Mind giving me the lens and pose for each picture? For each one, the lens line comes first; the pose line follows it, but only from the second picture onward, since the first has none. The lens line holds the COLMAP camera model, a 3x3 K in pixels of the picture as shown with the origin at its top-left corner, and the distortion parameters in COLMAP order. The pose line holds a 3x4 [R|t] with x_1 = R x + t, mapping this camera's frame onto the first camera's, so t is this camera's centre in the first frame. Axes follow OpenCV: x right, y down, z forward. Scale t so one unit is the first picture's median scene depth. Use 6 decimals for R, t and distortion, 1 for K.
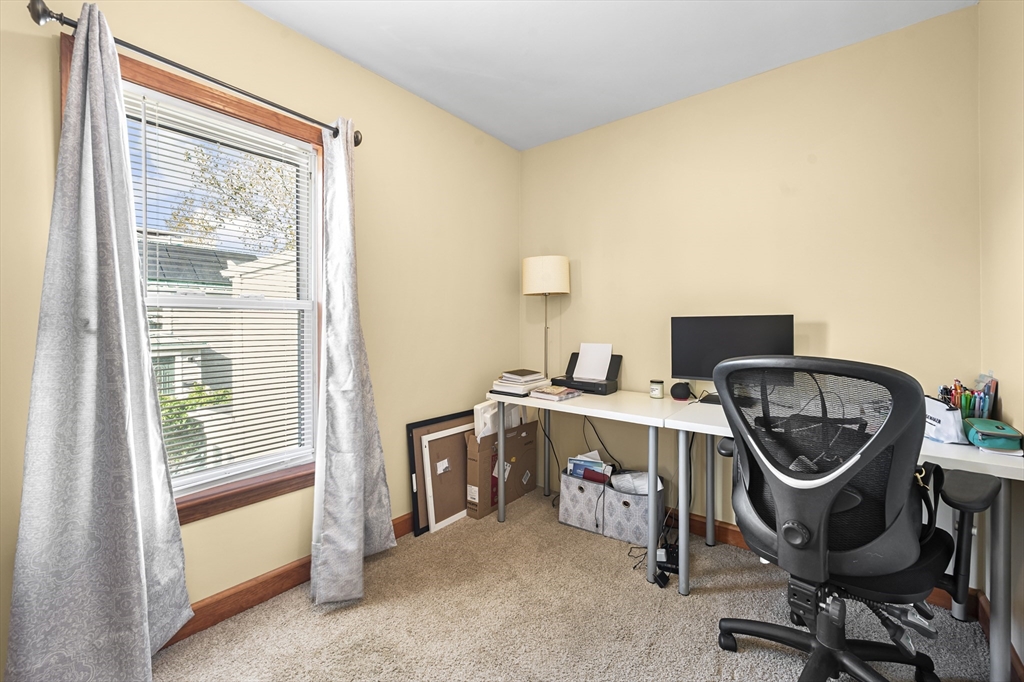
lens RADIAL K [[431.2, 0, 516.4], [0, 431.2, 322.5], [0, 0, 1]] dist [-0.000360, 0.000056]
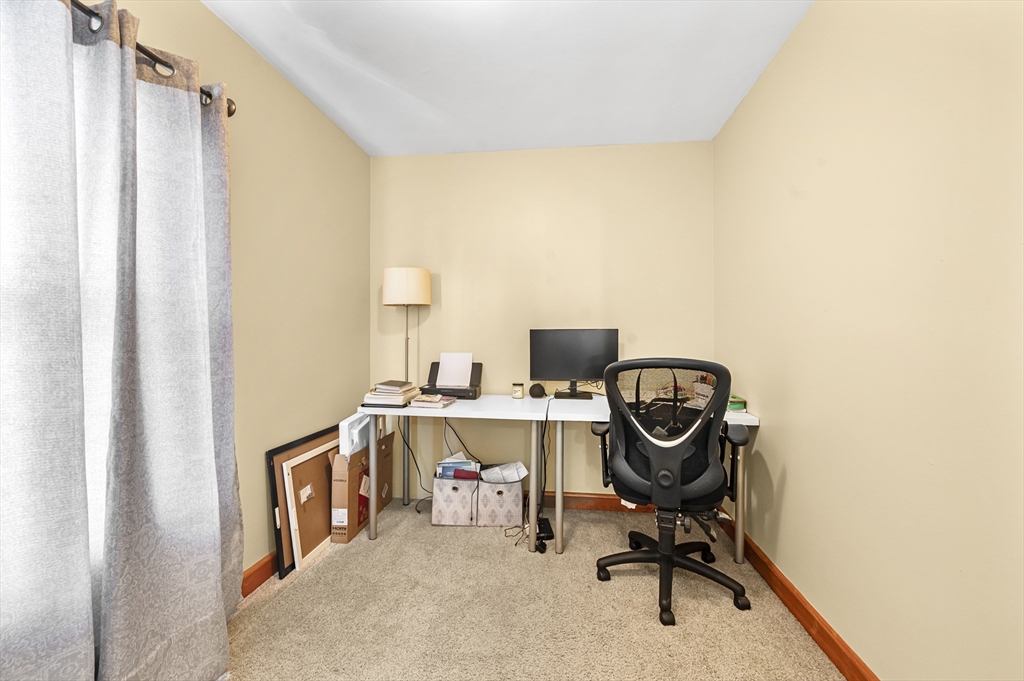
lens RADIAL K [[421.5, 0, 527.6], [0, 421.5, 329.7], [0, 0, 1]] dist [-0.000110, 0.000005]
pose [[0.845710, 0.009900, 0.533551, -0.259509], [-0.006343, 0.999944, -0.008500, -0.001526], [-0.533605, 0.003804, 0.845725, 0.014765]]
